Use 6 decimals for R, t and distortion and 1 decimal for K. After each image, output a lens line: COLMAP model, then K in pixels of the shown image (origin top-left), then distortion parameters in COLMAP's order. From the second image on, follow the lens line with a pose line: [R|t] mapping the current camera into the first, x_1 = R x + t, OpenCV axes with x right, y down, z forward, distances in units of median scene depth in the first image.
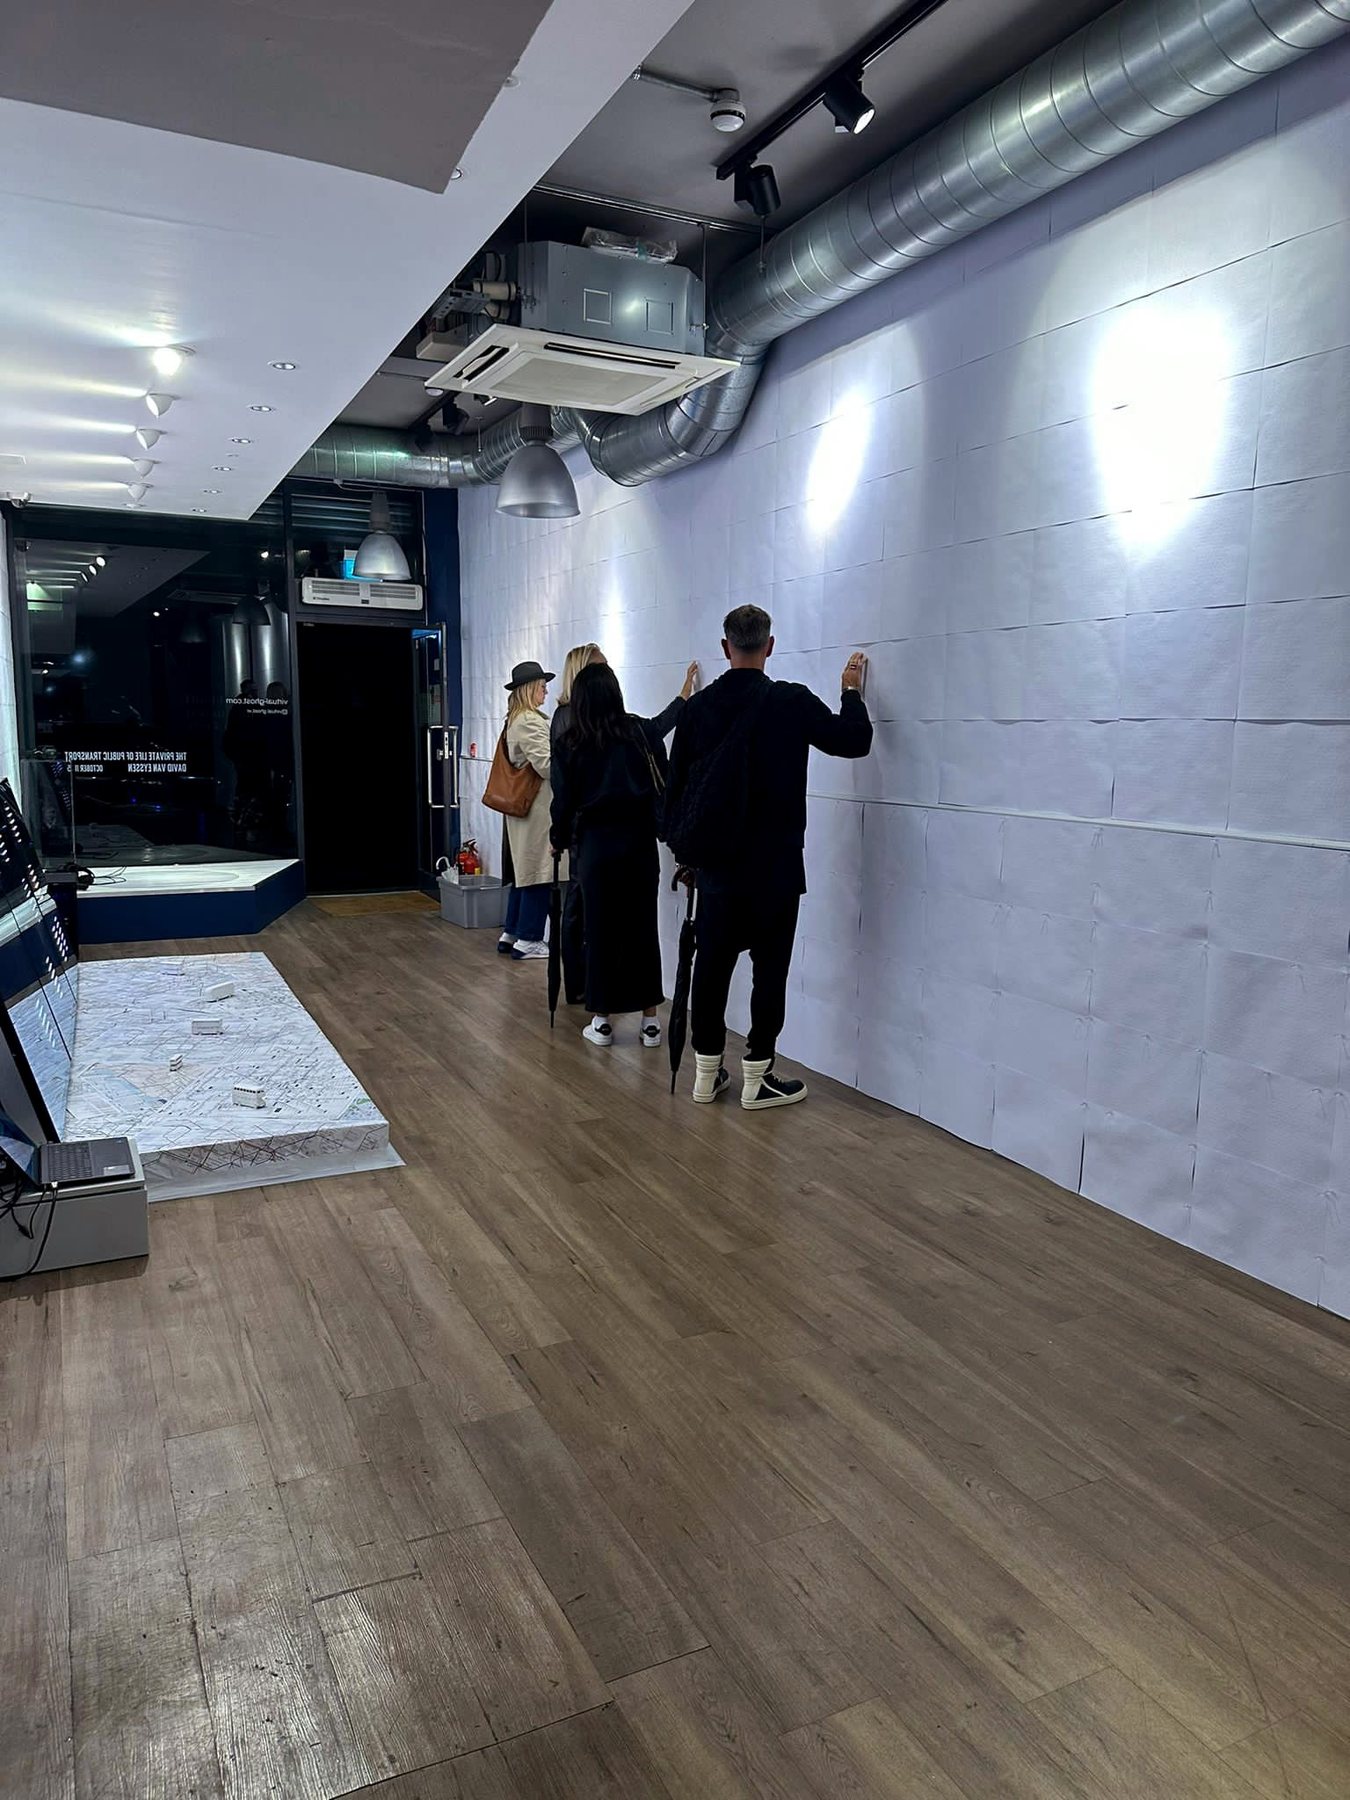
lens RADIAL K [[1272.0, 0, 735.3], [0, 1272.0, 892.4], [0, 0, 1]] dist [0.012790, -0.000706]
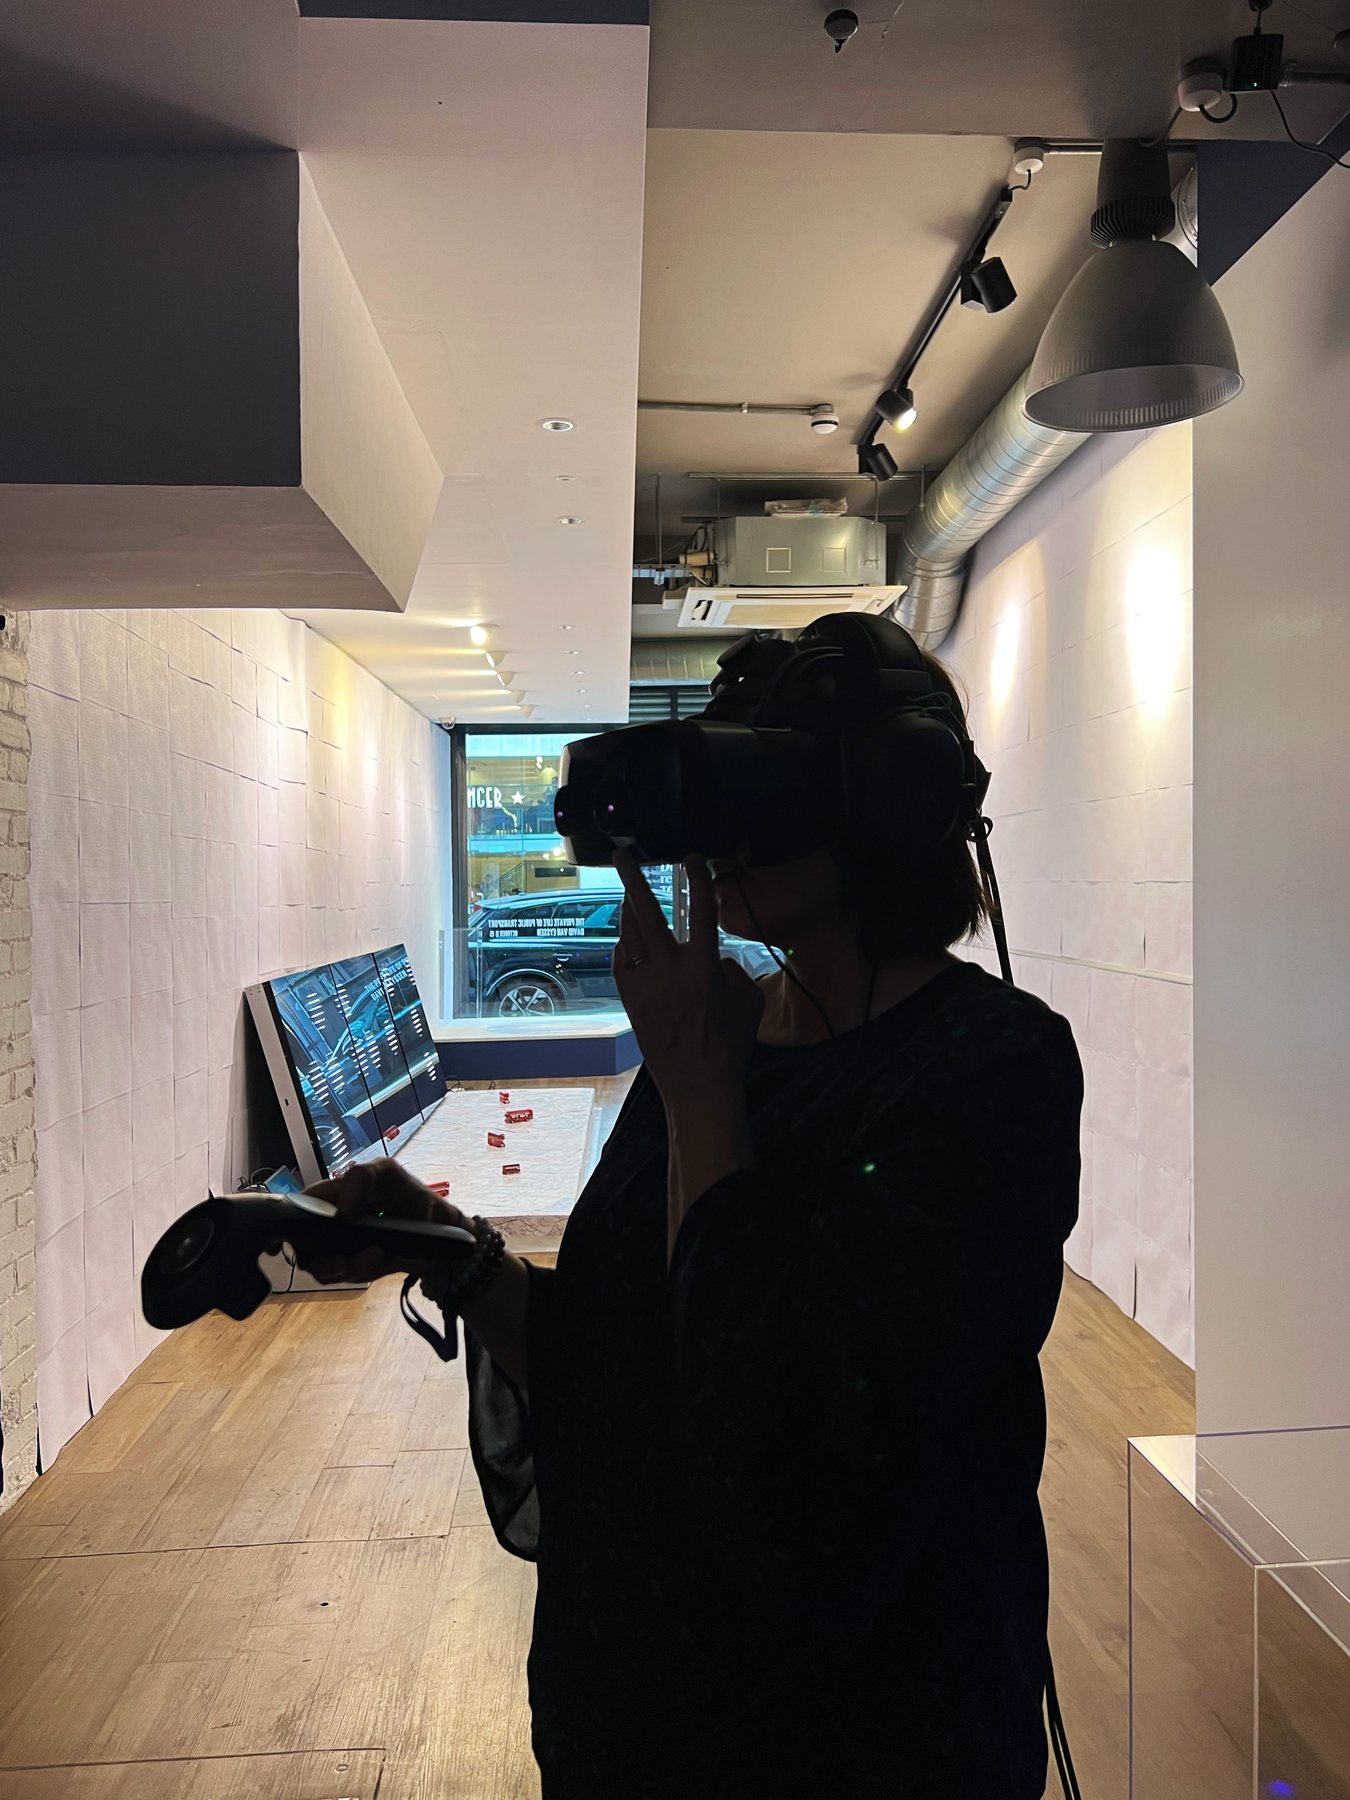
lens RADIAL K [[1355.5, 0, 749.8], [0, 1355.5, 873.2], [0, 0, 1]] dist [0.039857, -0.031083]
pose [[0.930007, -0.032531, -0.366099, 0.316924], [-0.016154, 0.991495, -0.129141, 0.013520], [0.367186, 0.126016, 0.921572, -0.177249]]
